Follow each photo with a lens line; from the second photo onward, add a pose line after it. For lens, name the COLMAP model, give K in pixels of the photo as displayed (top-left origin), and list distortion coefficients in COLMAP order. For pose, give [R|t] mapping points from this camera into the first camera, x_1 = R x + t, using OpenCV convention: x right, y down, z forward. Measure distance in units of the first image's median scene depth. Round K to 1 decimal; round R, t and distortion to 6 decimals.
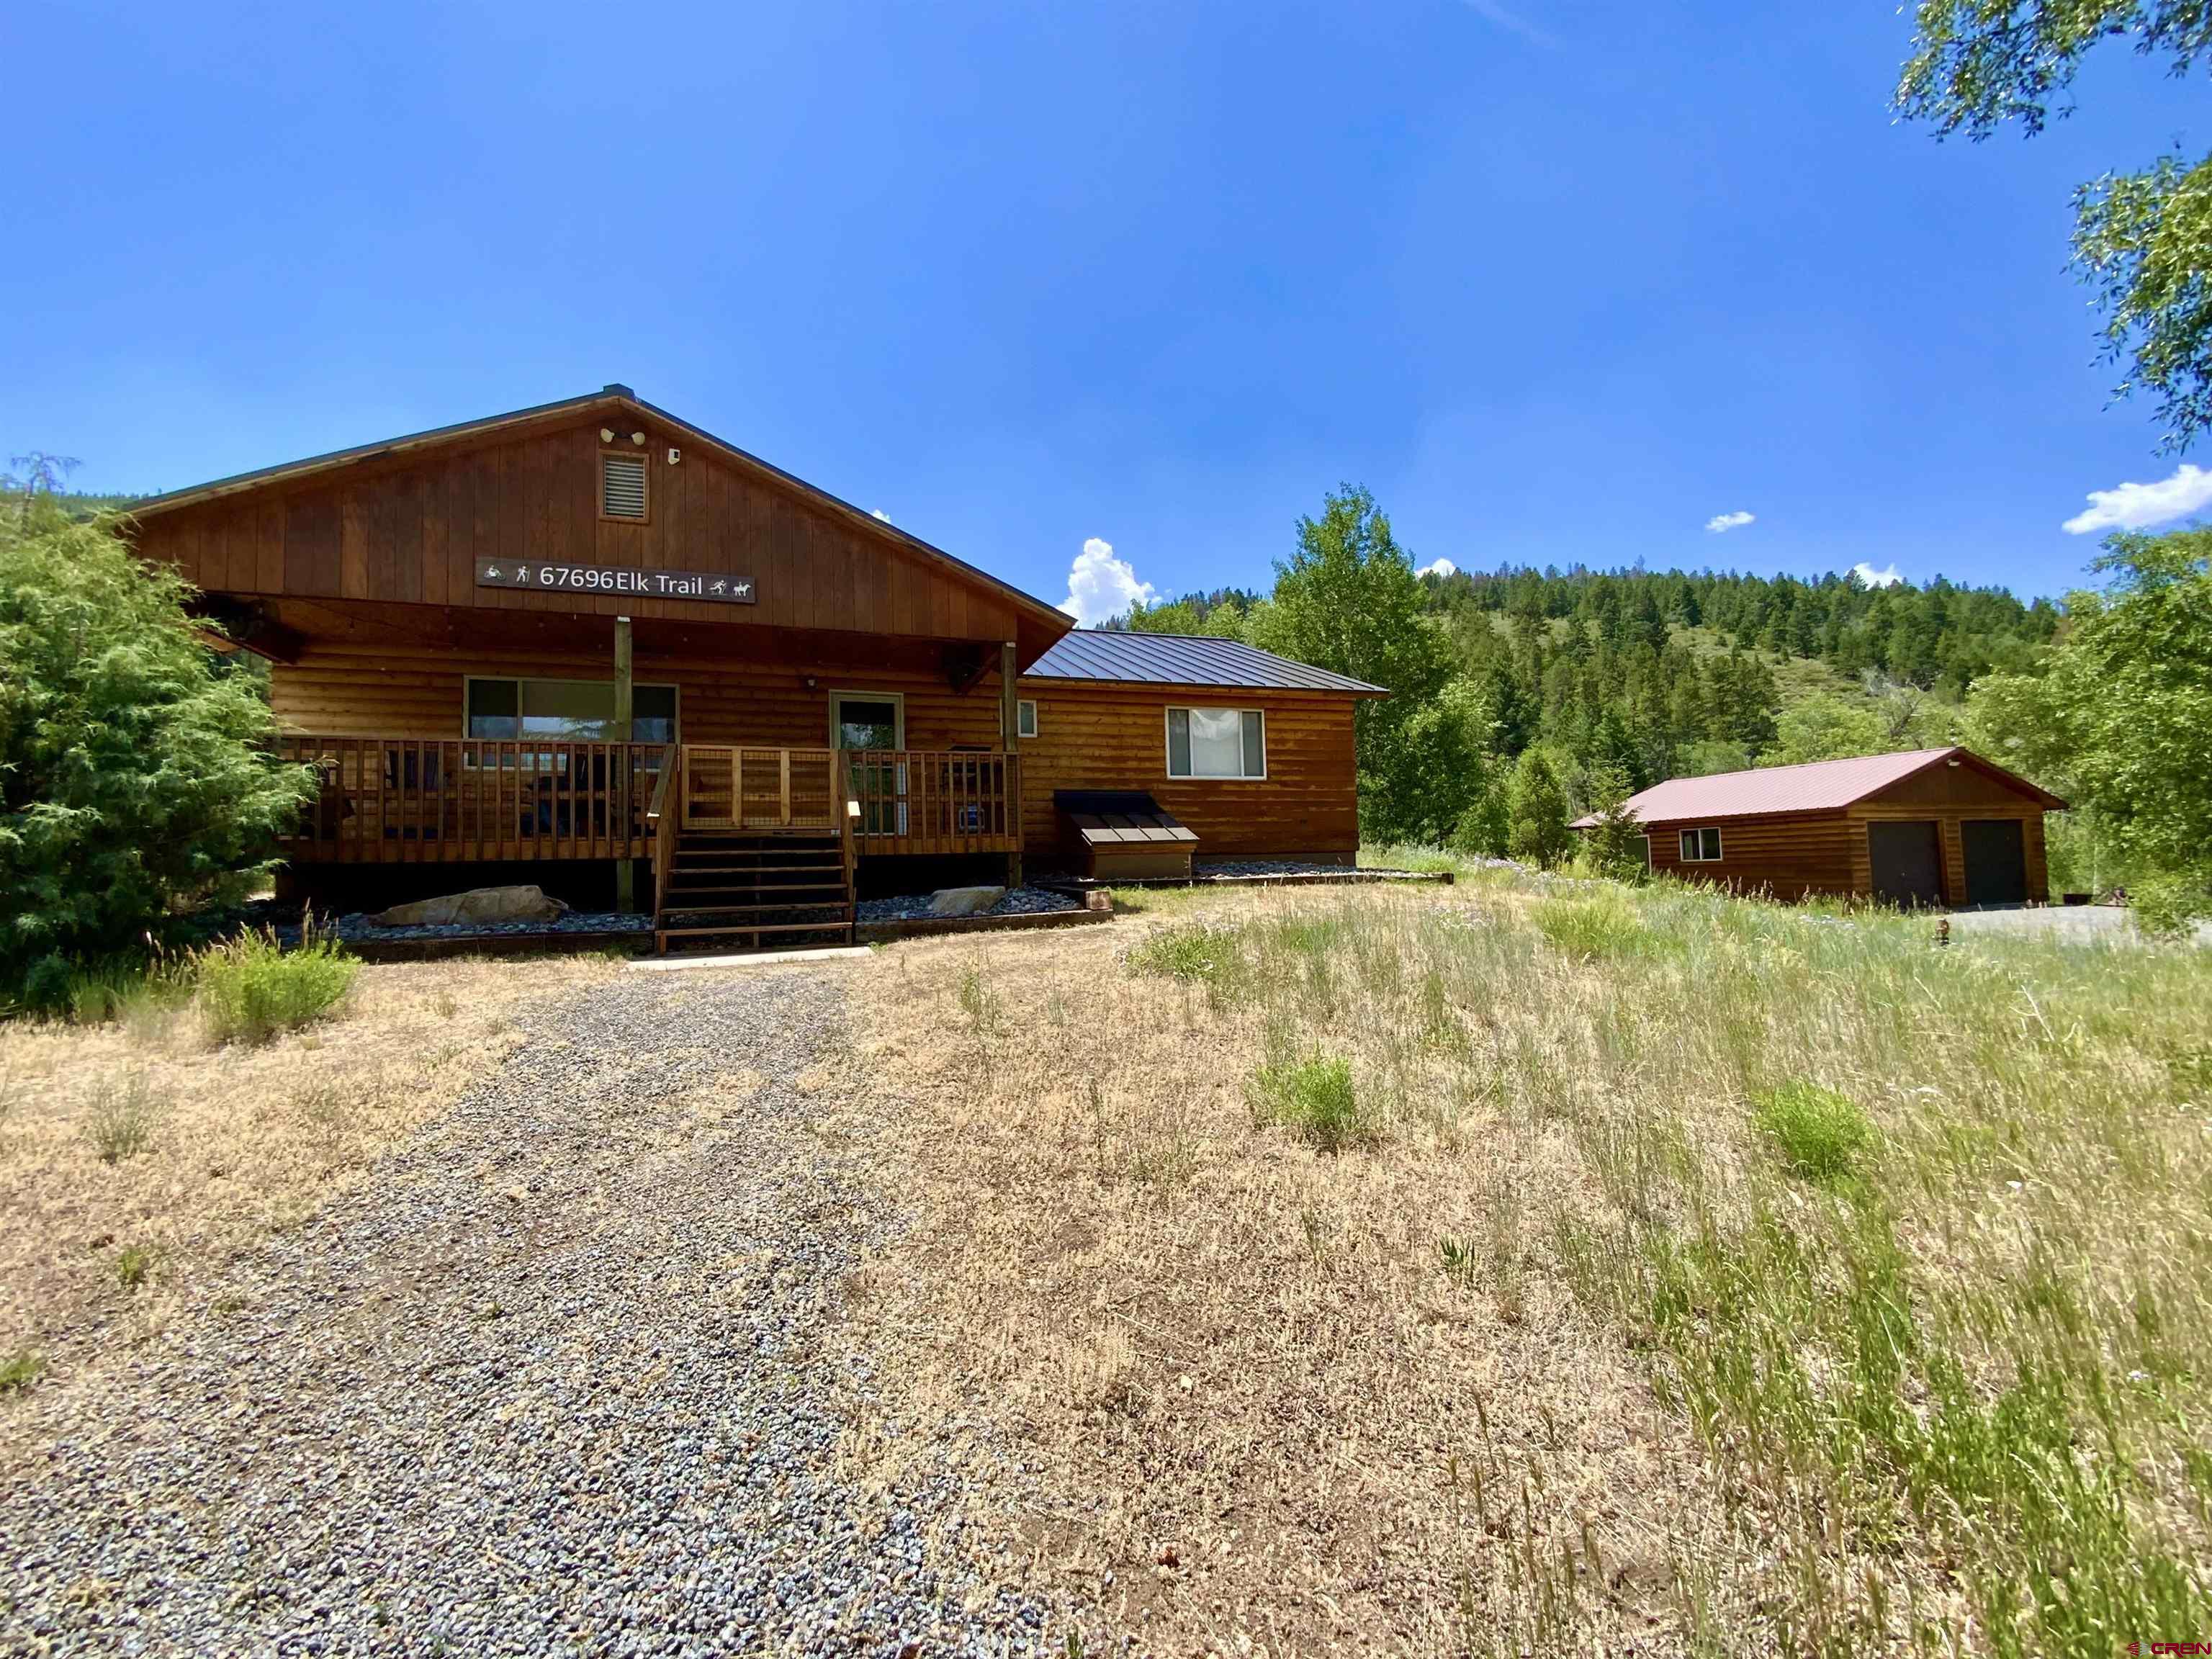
lens RADIAL K [[894.2, 0, 1090.8], [0, 894.2, 837.9], [0, 0, 1]] dist [0.004615, -0.007545]
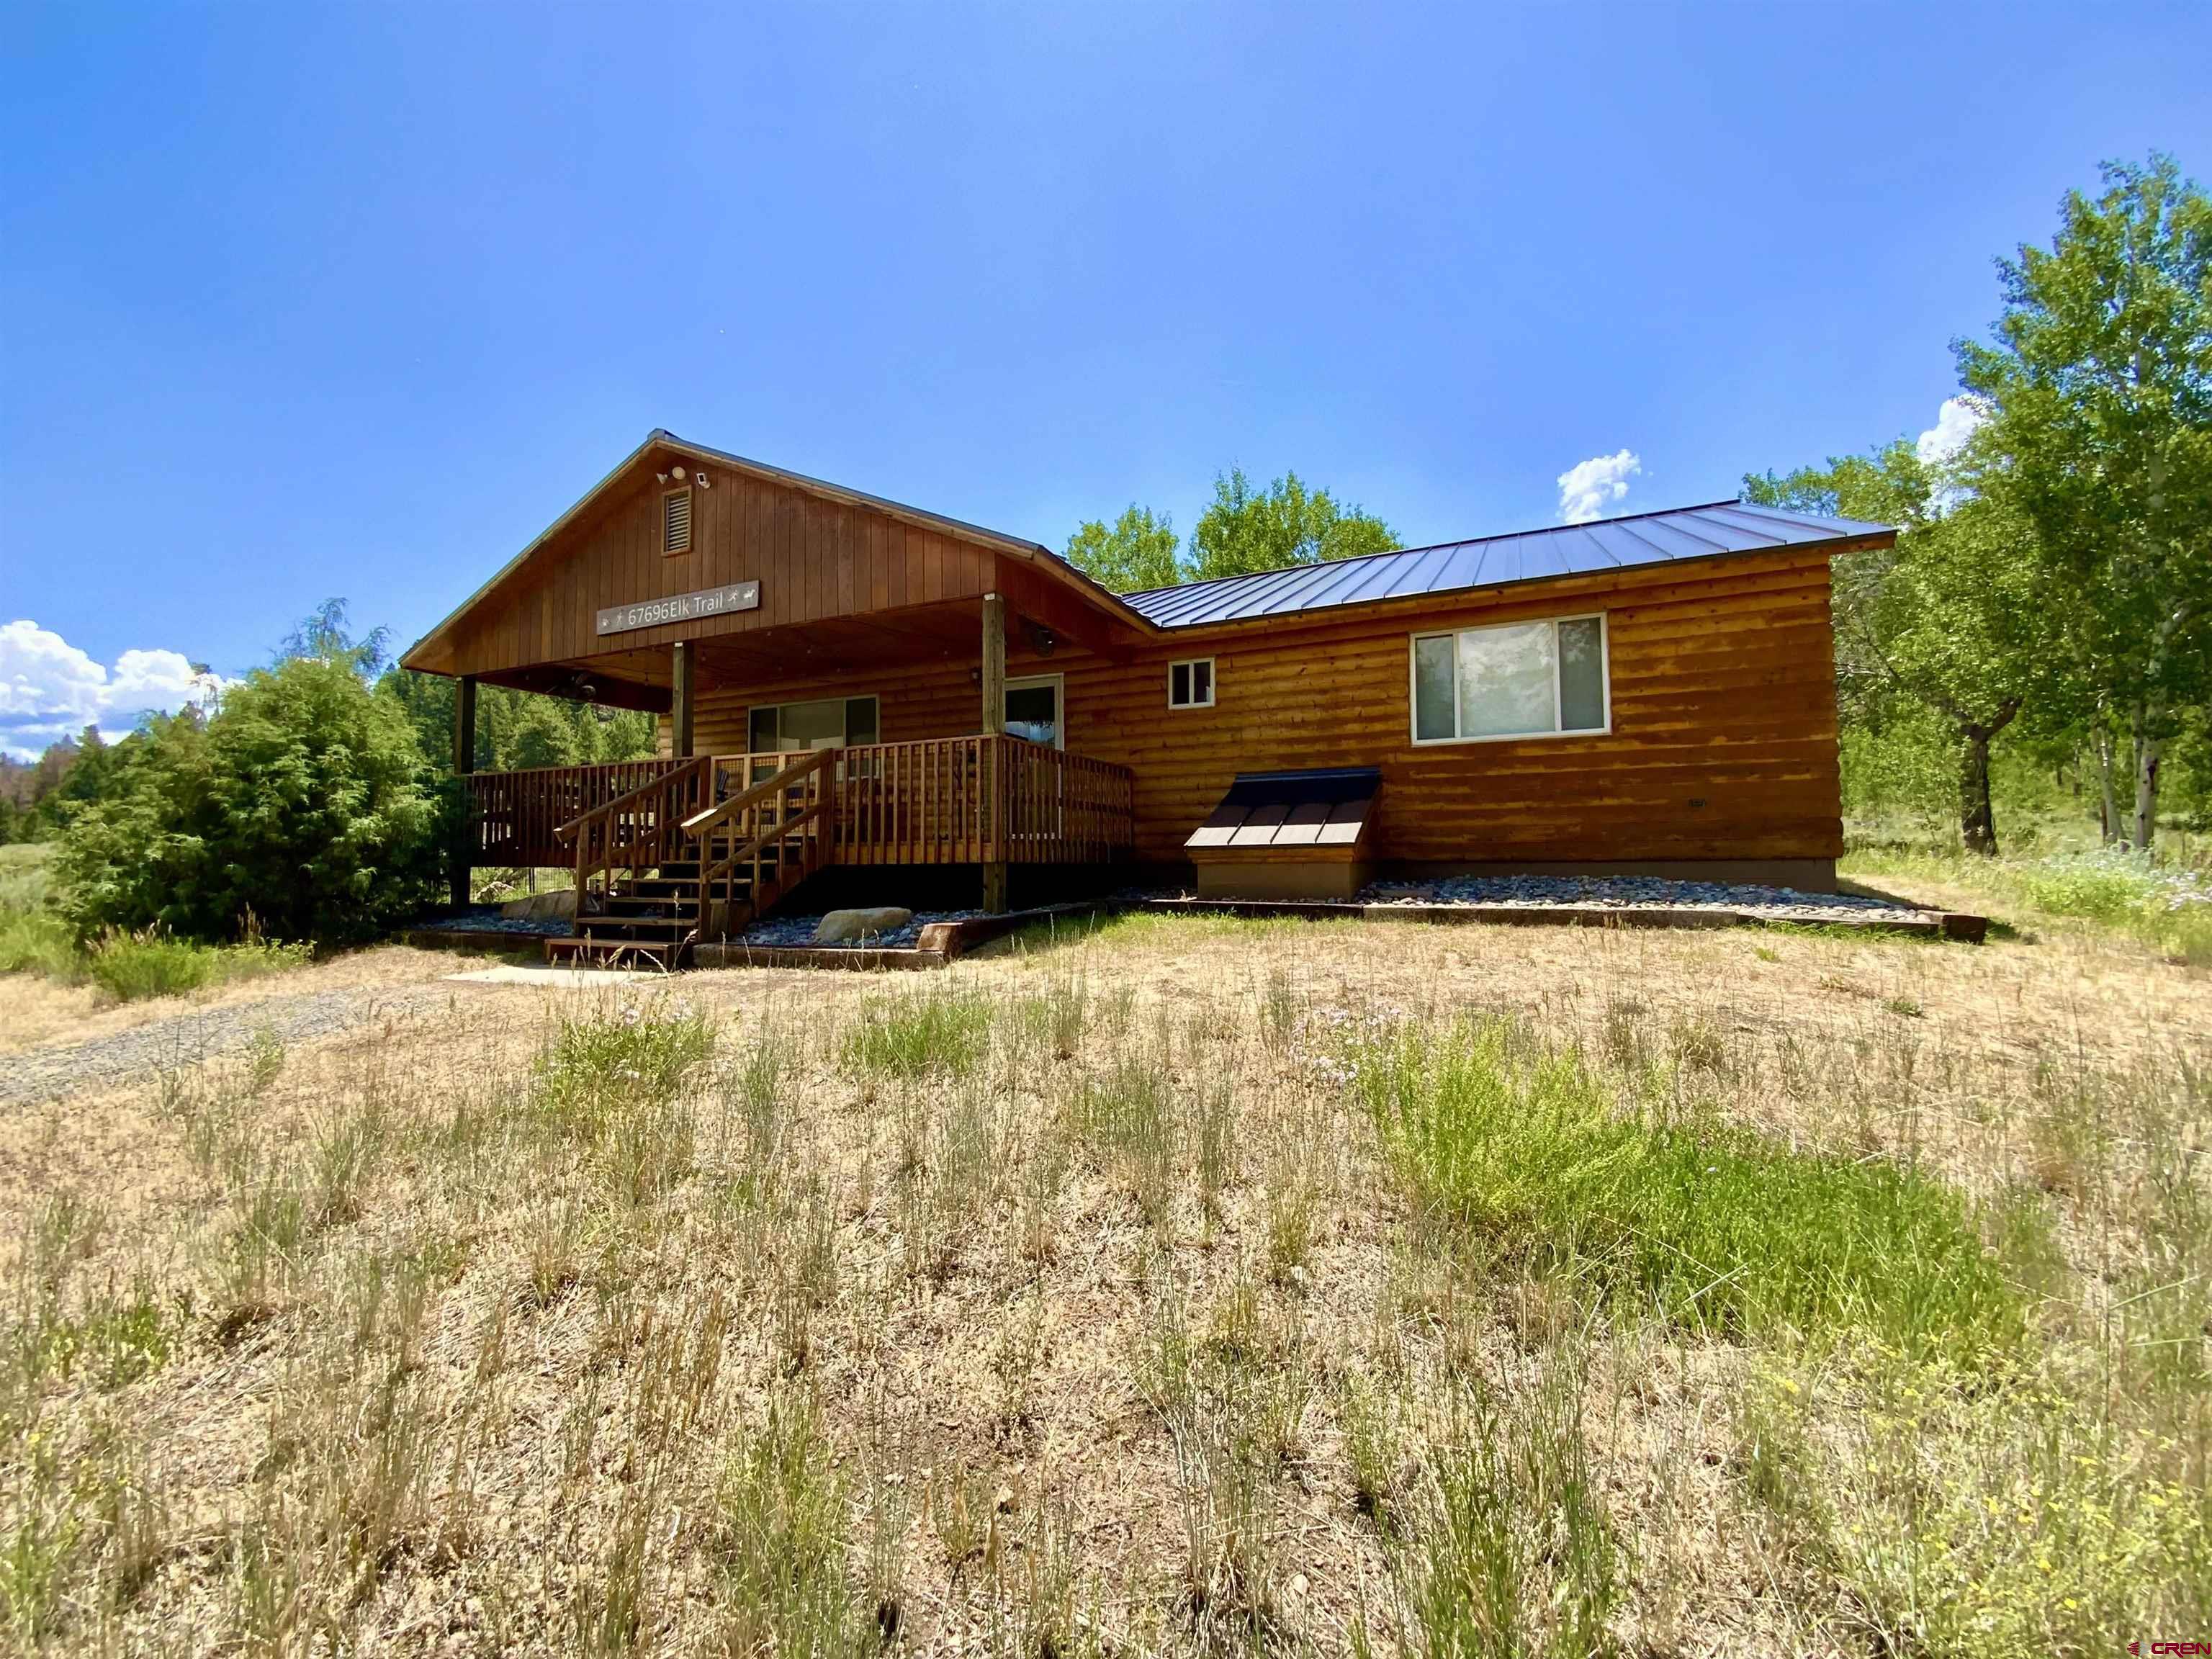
lens RADIAL K [[894.2, 0, 1103.5], [0, 894.2, 822.9], [0, 0, 1]] dist [0.004615, -0.007545]
pose [[0.725674, -0.019163, -0.687771, 0.429046], [0.017581, 0.999802, -0.009307, -0.008540], [0.687814, -0.005338, 0.725868, 0.420465]]
